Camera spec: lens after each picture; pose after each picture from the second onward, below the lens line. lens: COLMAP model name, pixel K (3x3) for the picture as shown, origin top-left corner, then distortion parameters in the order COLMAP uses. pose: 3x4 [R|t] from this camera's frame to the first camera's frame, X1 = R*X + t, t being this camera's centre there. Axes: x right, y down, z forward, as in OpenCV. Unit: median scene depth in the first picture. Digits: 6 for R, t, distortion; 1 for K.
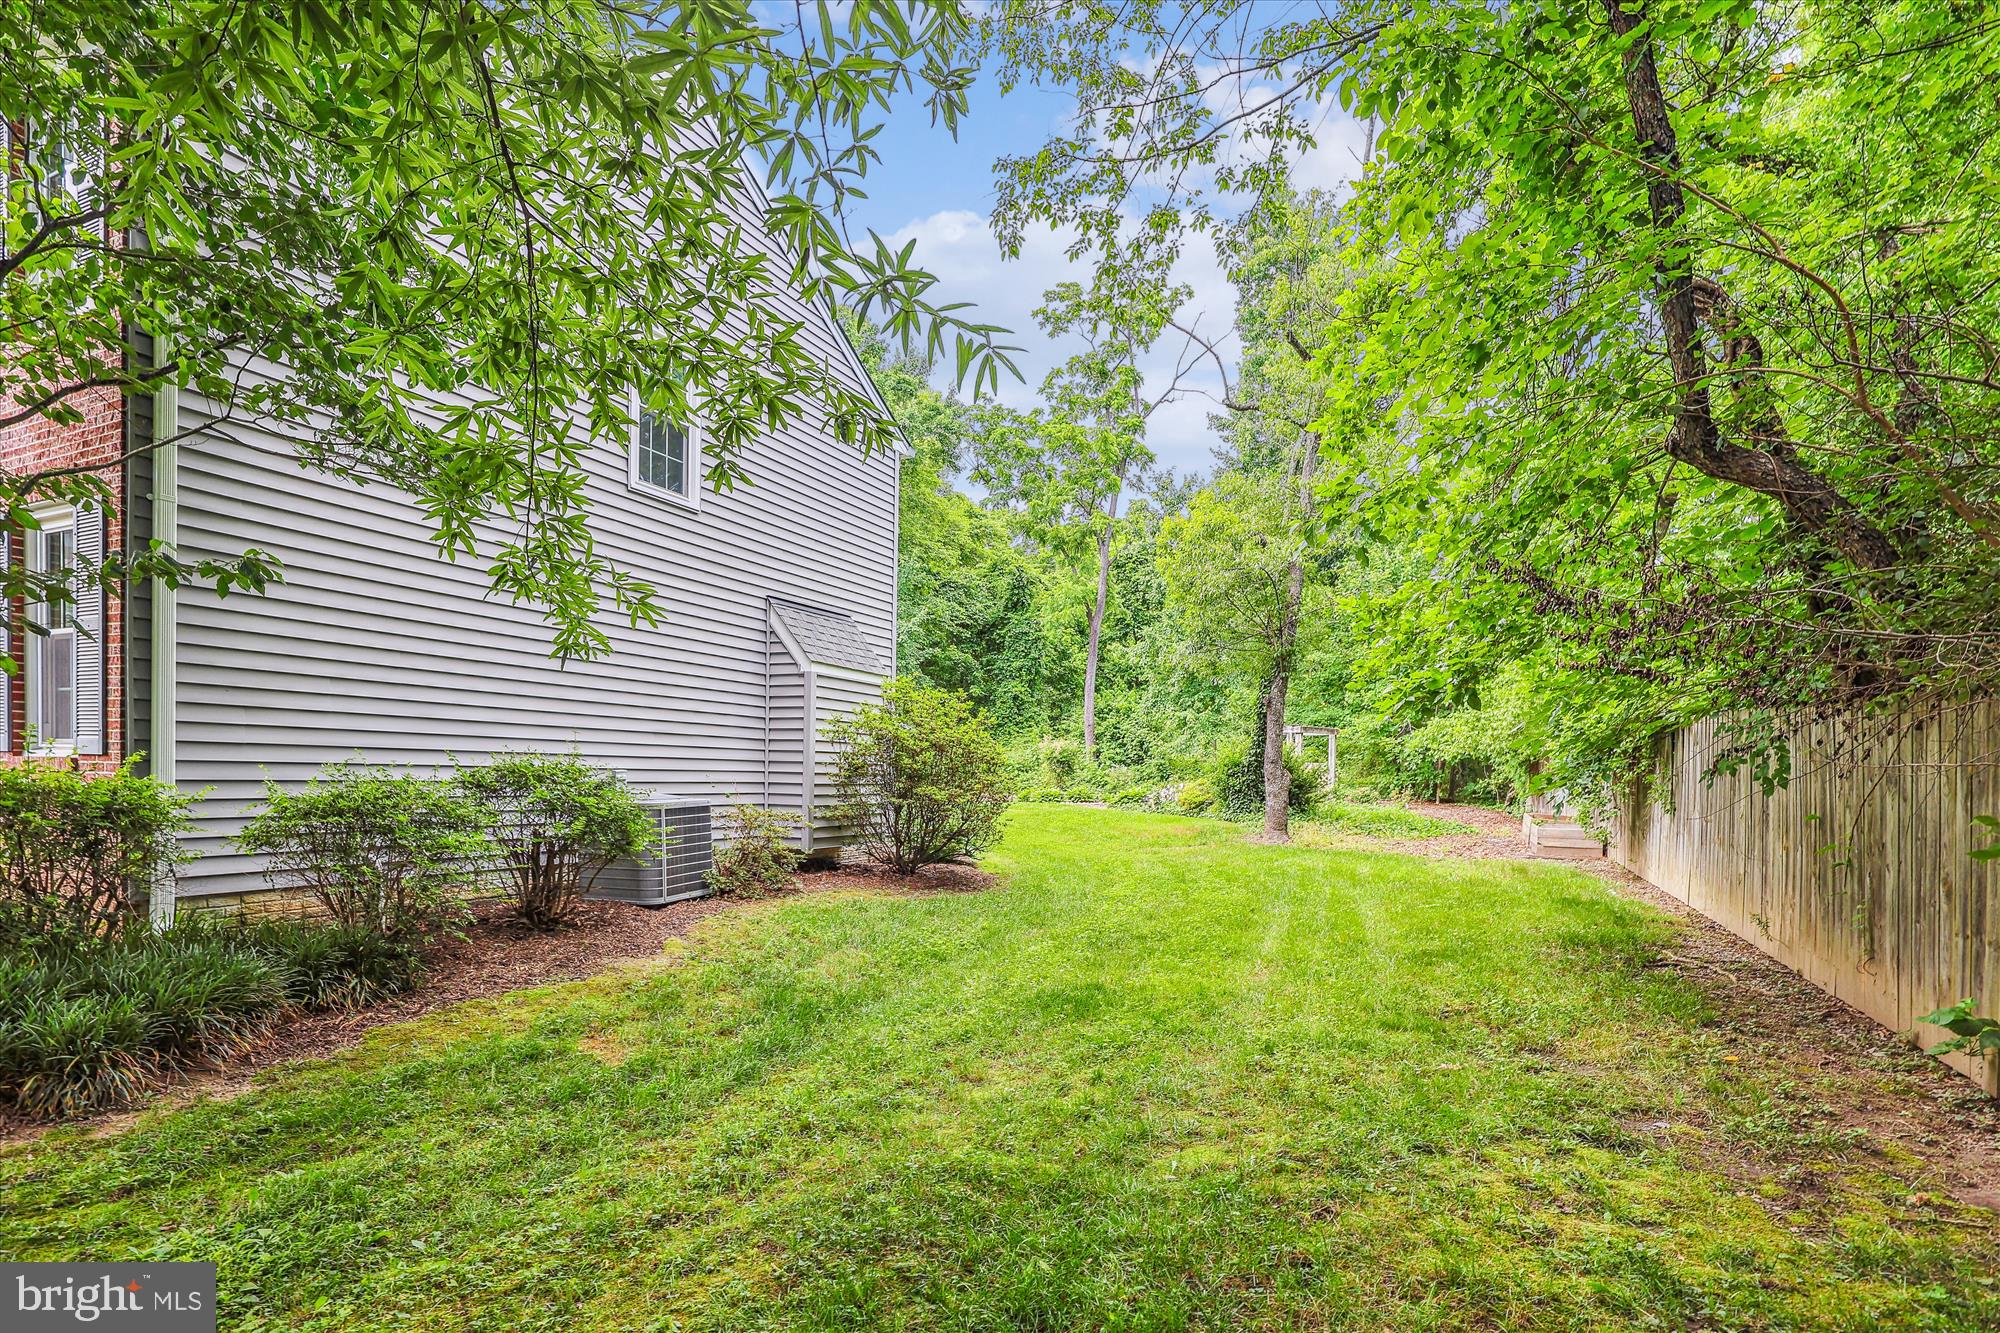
lens RADIAL K [[913.5, 0, 1012.9], [0, 913.5, 687.3], [0, 0, 1]] dist [-0.009195, 0.000597]
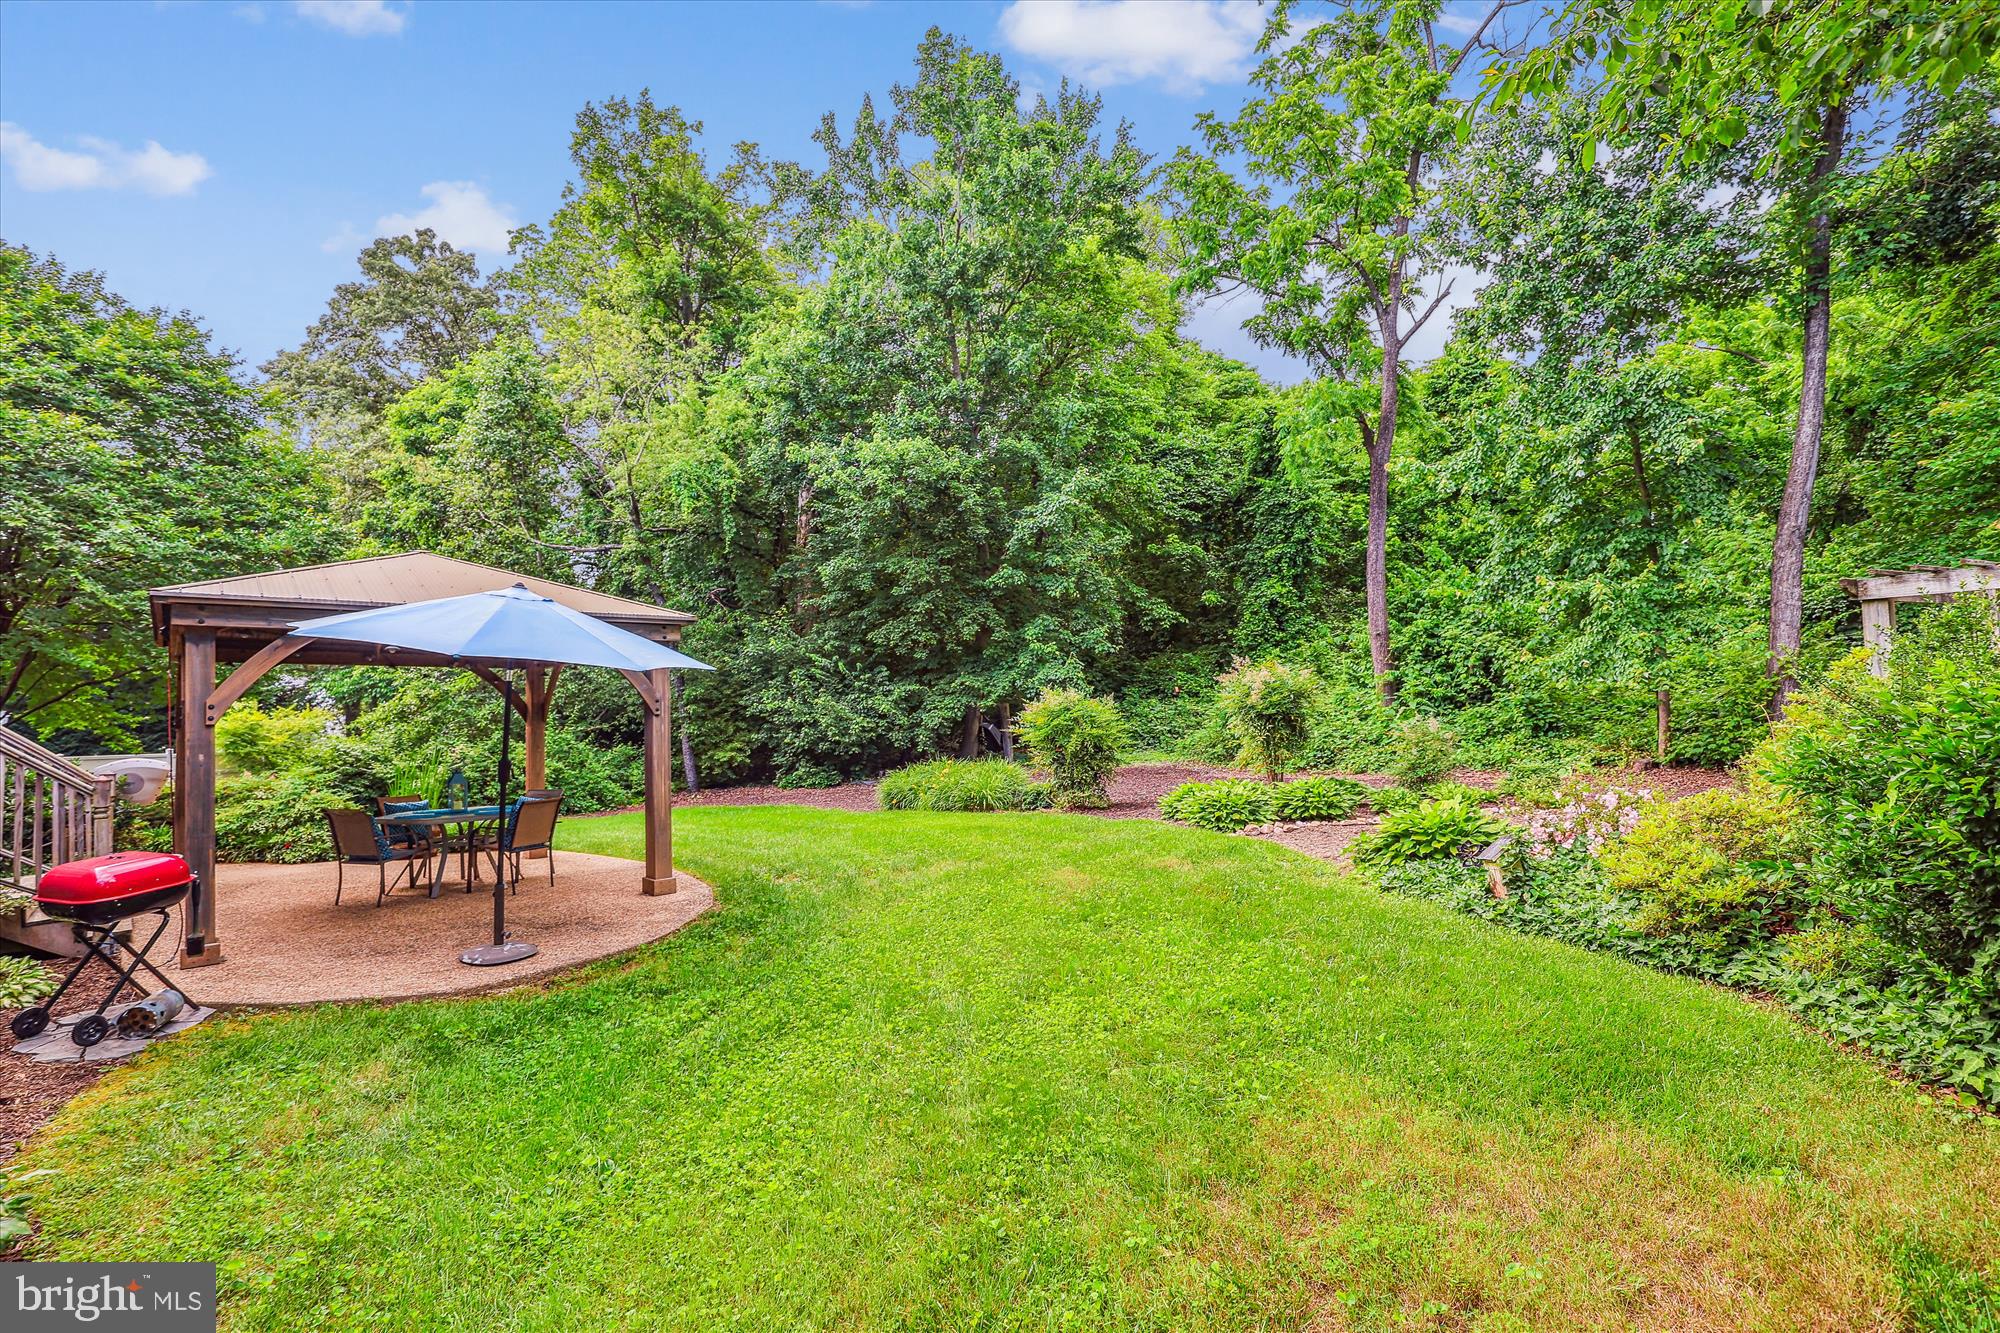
lens RADIAL K [[908.8, 0, 1010.1], [0, 908.8, 664.8], [0, 0, 1]] dist [-0.007861, 0.000059]
pose [[0.930756, -0.071255, -0.358631, 0.056796], [0.087082, 0.995803, 0.028151, 0.019685], [0.355120, -0.057432, 0.933055, 0.328442]]
